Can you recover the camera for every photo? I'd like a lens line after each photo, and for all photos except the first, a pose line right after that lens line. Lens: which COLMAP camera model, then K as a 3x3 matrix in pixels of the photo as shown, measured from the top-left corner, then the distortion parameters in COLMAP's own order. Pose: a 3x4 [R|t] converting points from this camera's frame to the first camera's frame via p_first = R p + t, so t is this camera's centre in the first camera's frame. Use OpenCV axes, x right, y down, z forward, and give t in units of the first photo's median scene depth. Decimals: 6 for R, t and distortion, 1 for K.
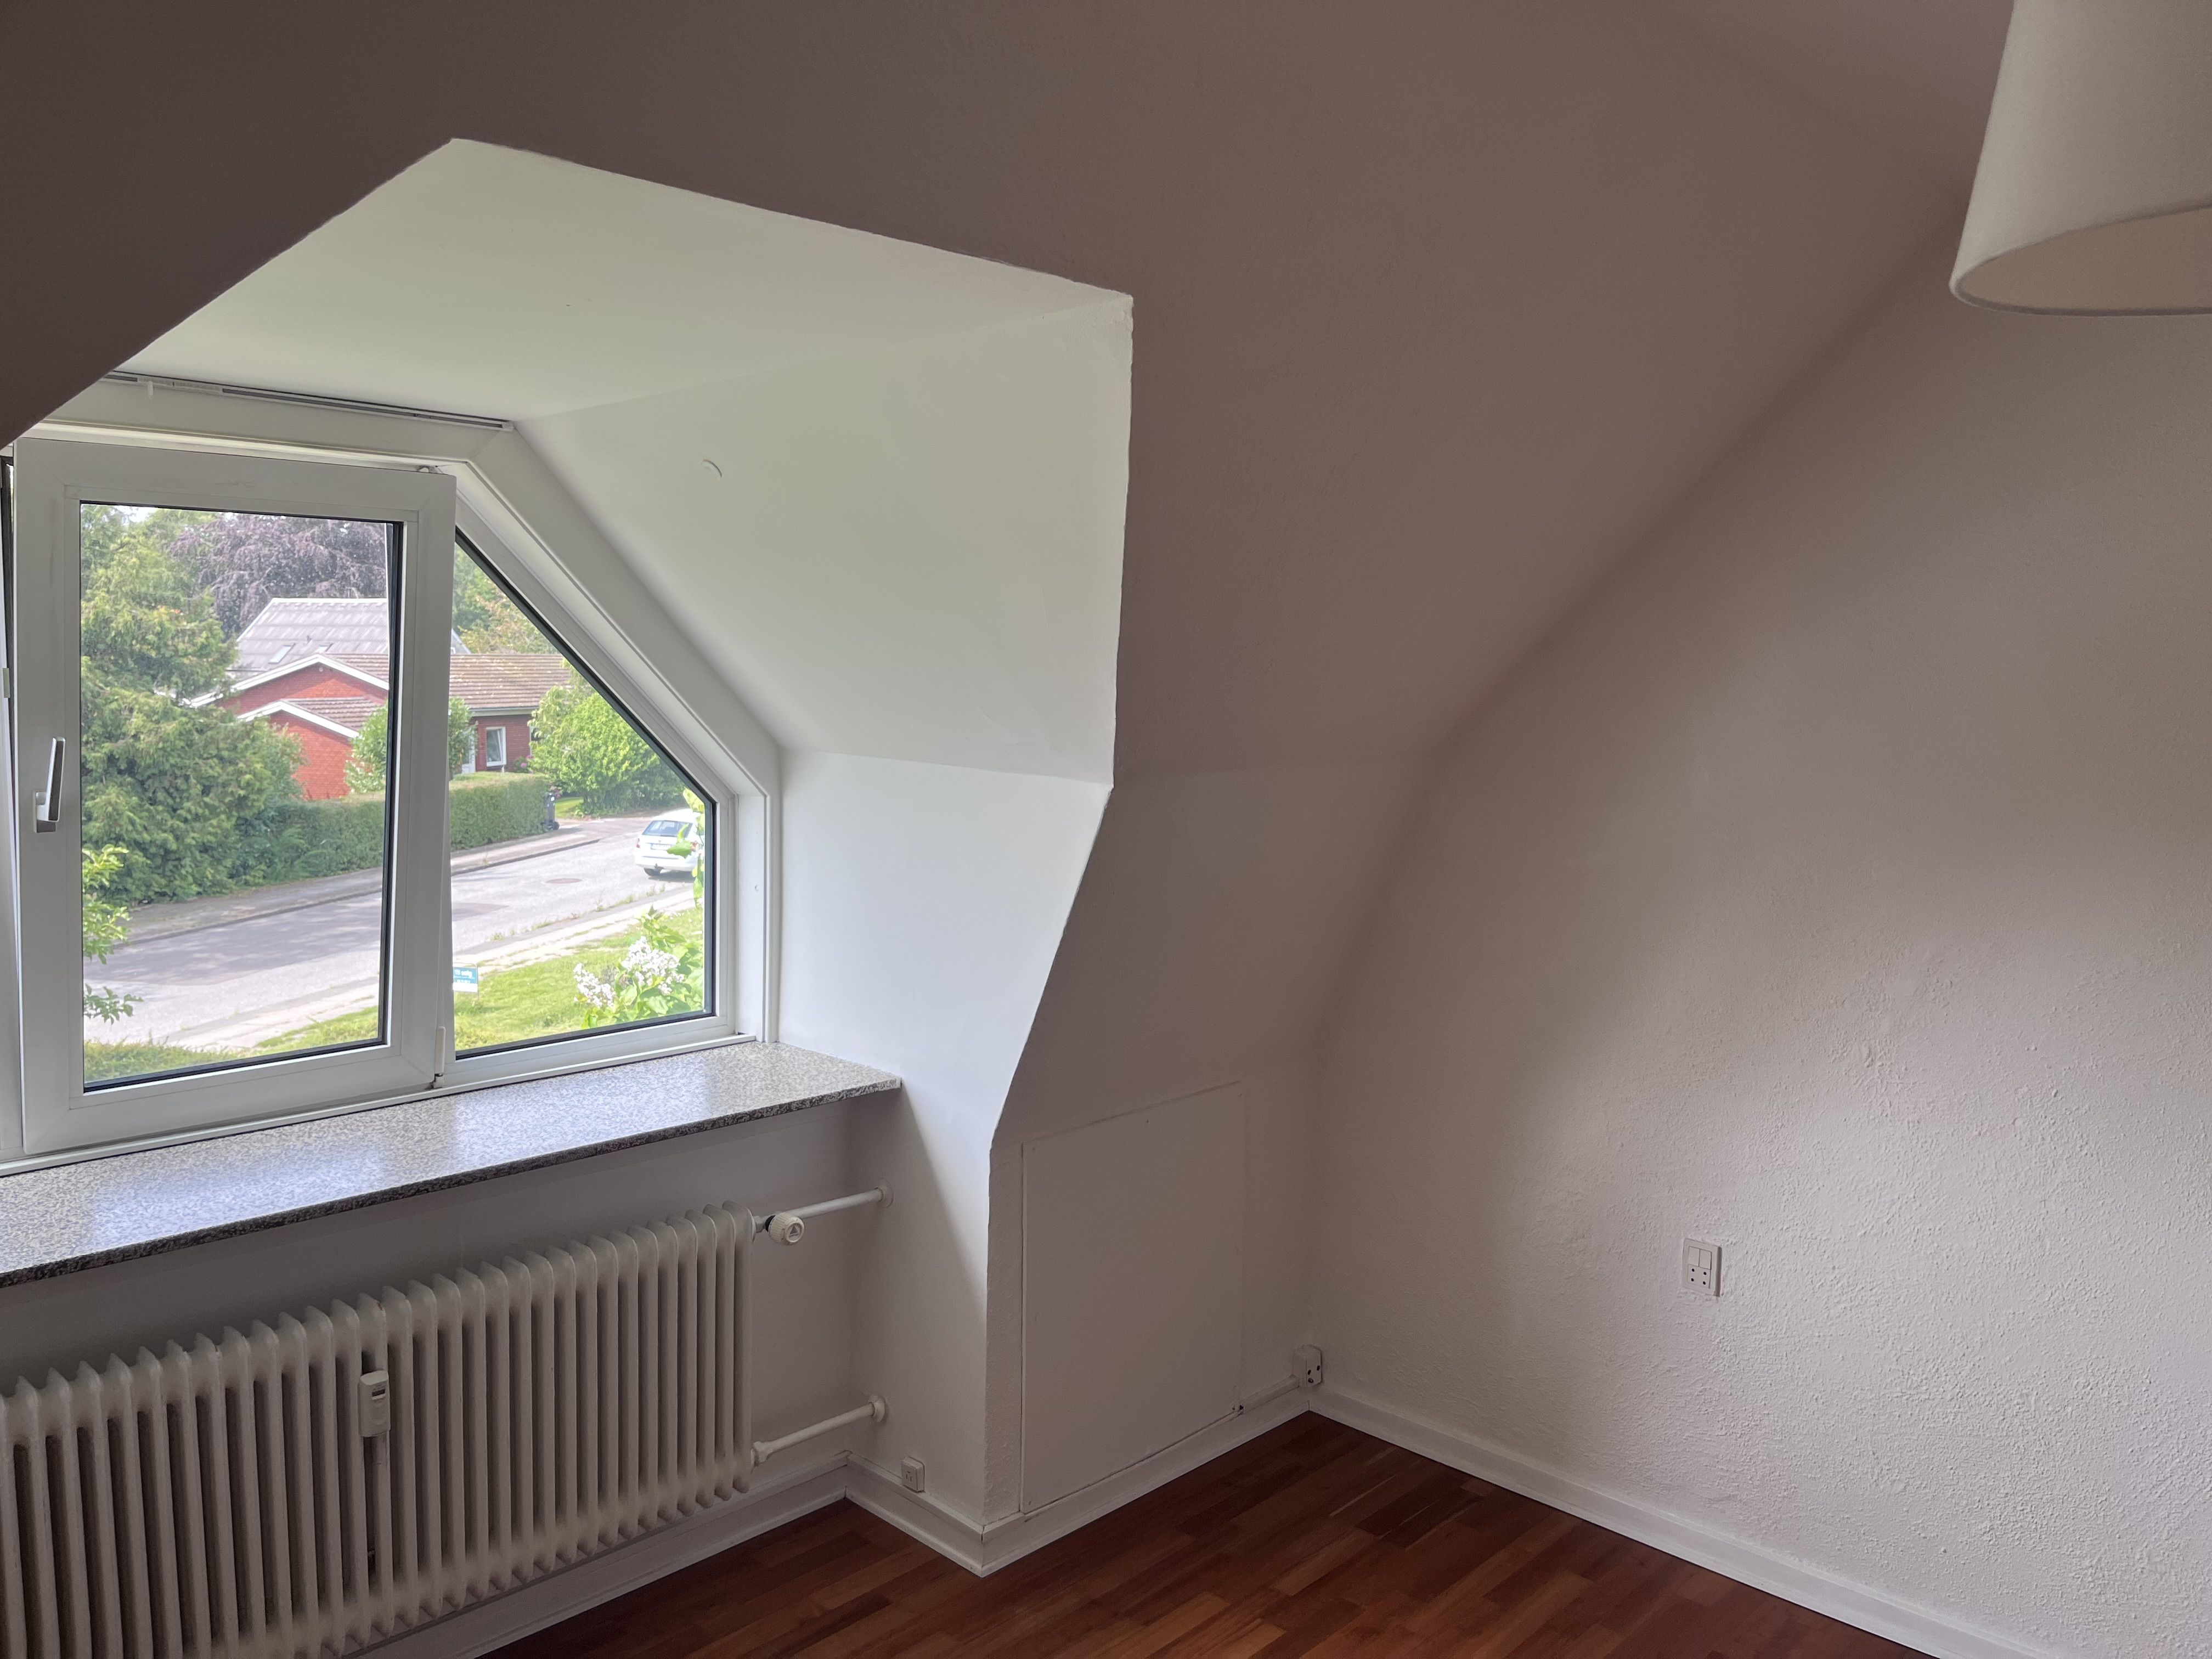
lens RADIAL K [[1636.1, 0, 1106.0], [0, 1636.1, 829.5], [0, 0, 1]] dist [0.043652, 0.000800]
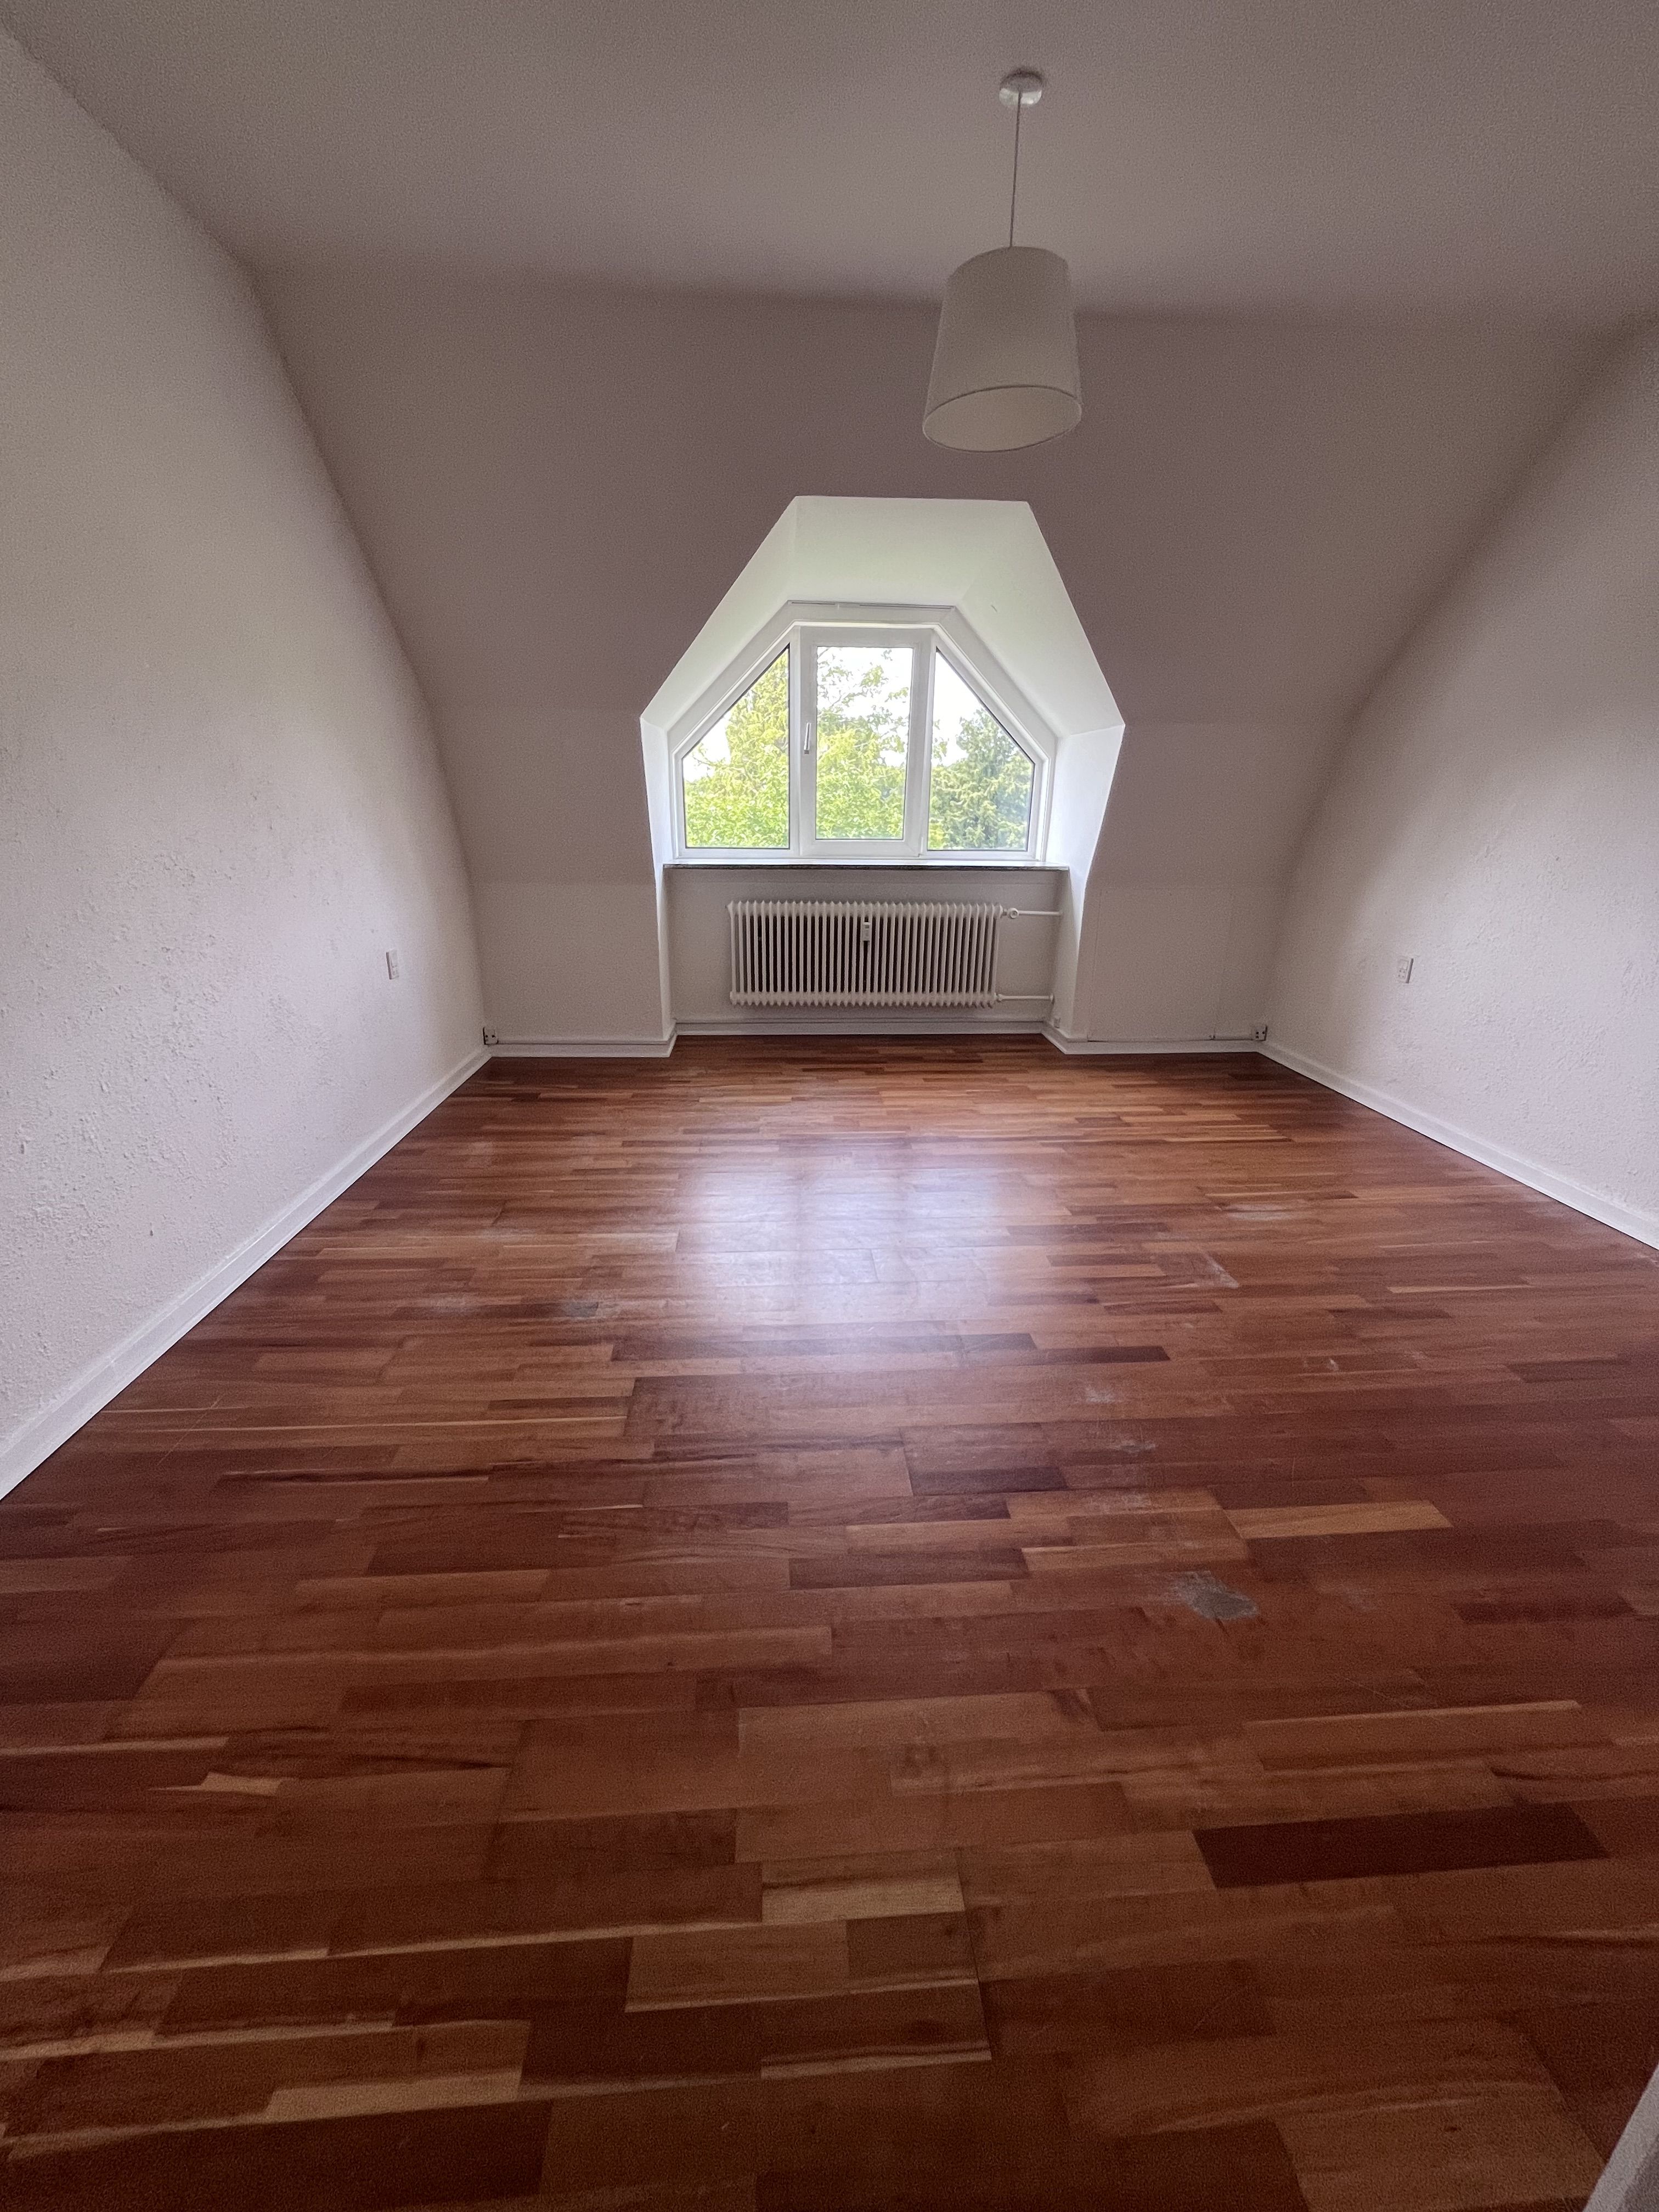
lens RADIAL K [[847.5, 0, 829.5], [0, 847.5, 1106.0], [0, 0, 1]] dist [-0.000436, 0.000070]
pose [[0.734303, 0.214680, -0.643981, 0.553094], [-0.062432, 0.966012, 0.250845, 0.209469], [0.675945, -0.143991, 0.722748, -0.281756]]
